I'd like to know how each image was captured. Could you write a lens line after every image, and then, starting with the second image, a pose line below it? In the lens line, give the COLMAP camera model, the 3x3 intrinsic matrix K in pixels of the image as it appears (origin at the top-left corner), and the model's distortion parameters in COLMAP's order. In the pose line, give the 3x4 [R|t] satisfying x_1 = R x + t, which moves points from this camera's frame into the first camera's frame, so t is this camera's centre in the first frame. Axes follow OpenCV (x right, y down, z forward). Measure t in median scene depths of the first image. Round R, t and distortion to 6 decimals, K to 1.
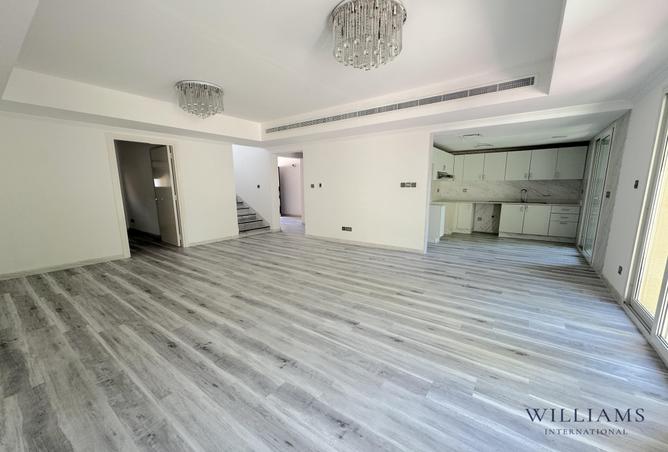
lens RADIAL K [[265.0, 0, 332.9], [0, 265.0, 230.9], [0, 0, 1]] dist [-0.001743, 0.000201]
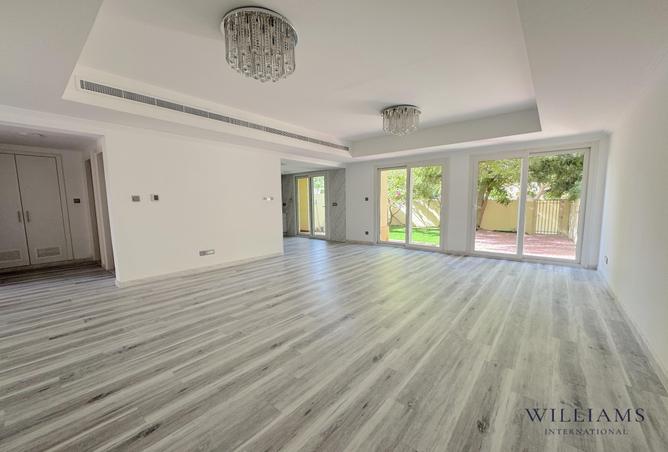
lens RADIAL K [[265.0, 0, 332.9], [0, 265.0, 230.9], [0, 0, 1]] dist [-0.001743, 0.000201]
pose [[0.063096, -0.101549, 0.992828, -1.296378], [0.176313, 0.980297, 0.089062, -0.138716], [-0.982310, 0.169429, 0.079757, 1.006439]]
